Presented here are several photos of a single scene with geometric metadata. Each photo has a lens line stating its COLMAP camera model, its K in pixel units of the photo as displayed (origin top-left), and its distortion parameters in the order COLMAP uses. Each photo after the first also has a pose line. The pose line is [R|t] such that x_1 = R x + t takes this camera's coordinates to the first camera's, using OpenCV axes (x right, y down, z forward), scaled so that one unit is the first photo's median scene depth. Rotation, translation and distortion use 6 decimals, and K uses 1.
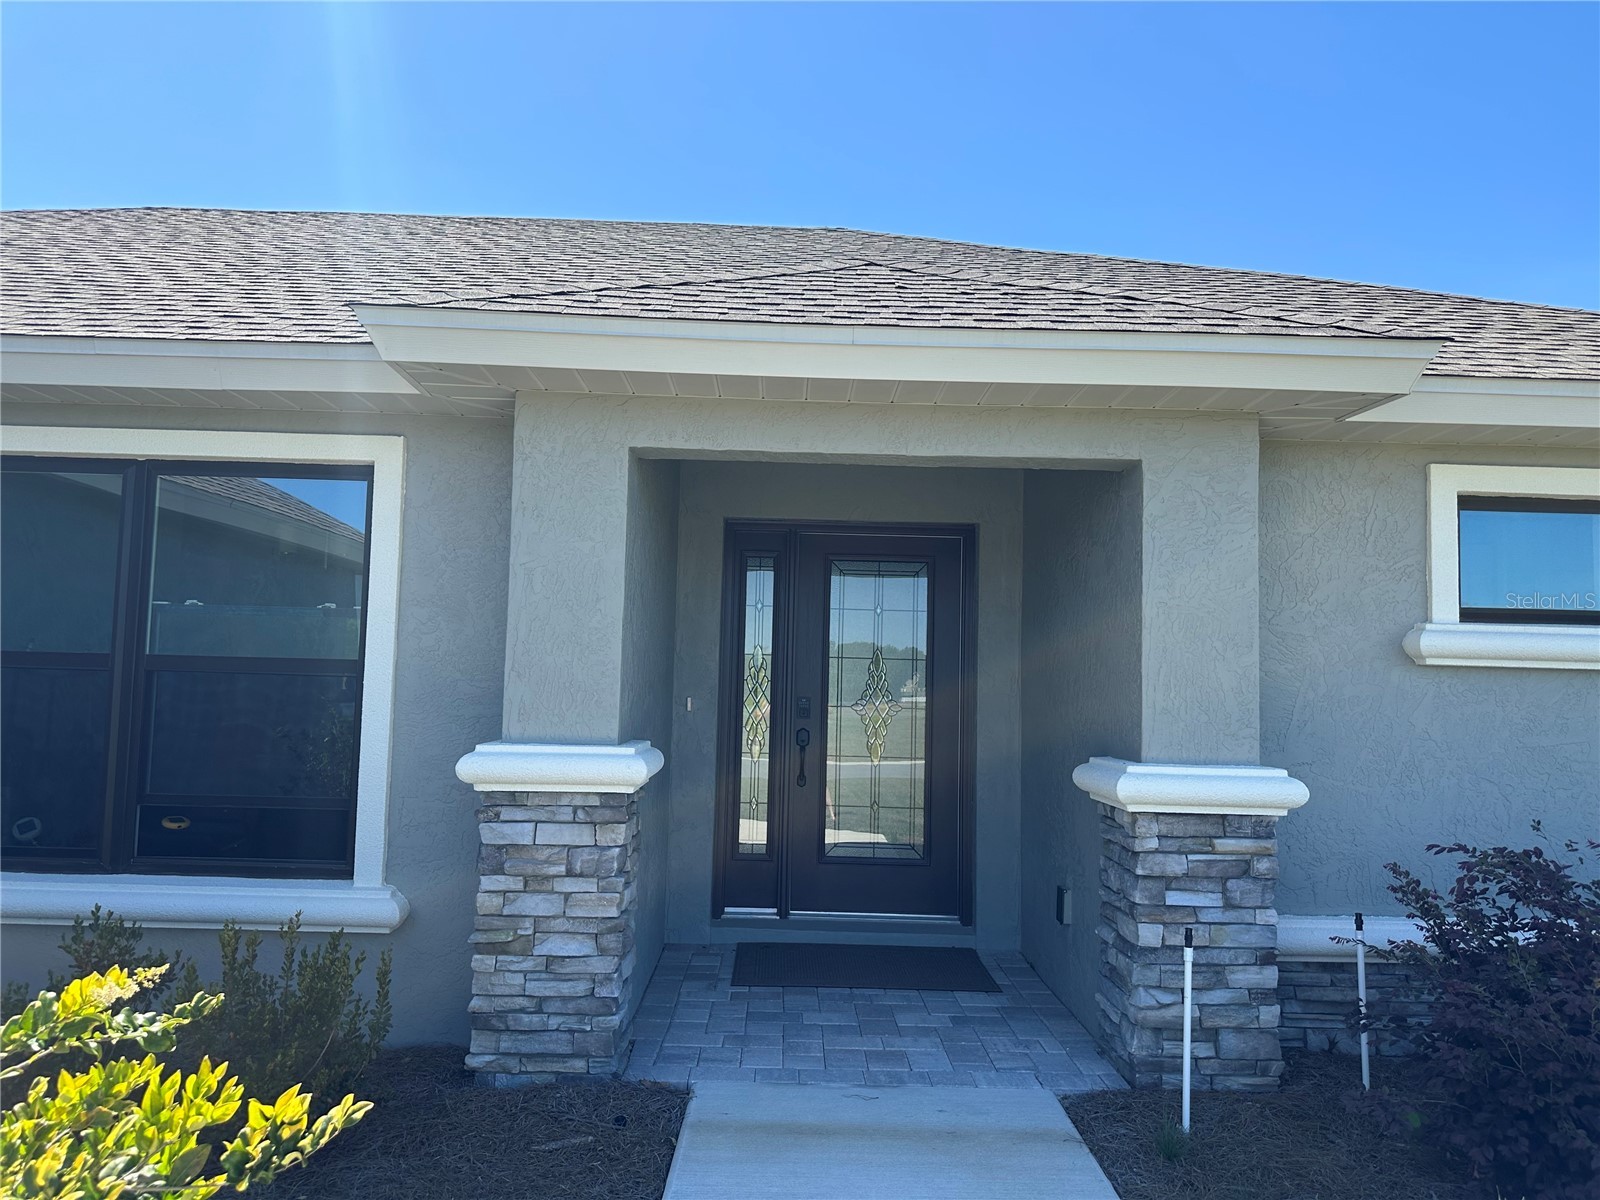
lens RADIAL K [[1132.5, 0, 796.6], [0, 1132.5, 599.2], [0, 0, 1]] dist [0.025656, -0.006039]
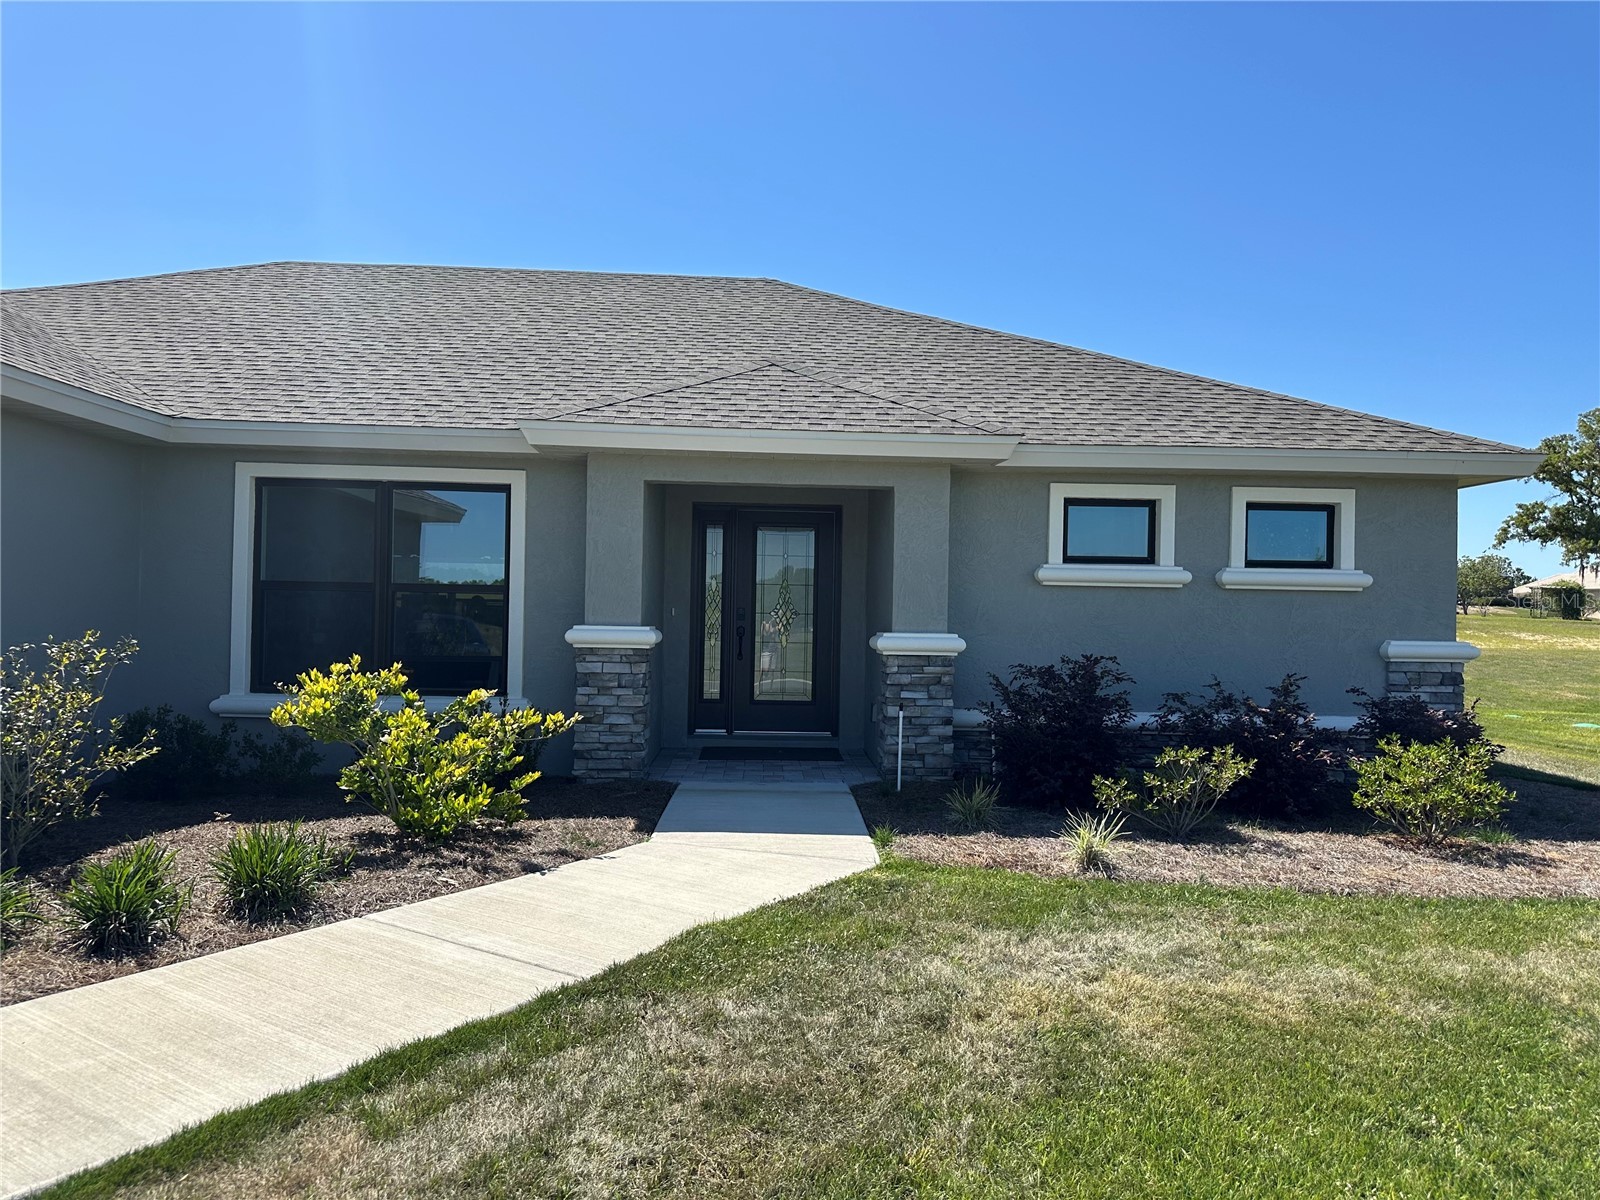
lens RADIAL K [[1132.5, 0, 801.0], [0, 1132.5, 596.7], [0, 0, 1]] dist [0.025656, -0.006039]
pose [[0.999680, -0.006594, 0.024427, 0.084738], [0.005197, 0.998372, 0.056803, -0.040706], [-0.024762, -0.056658, 0.998087, -1.074874]]
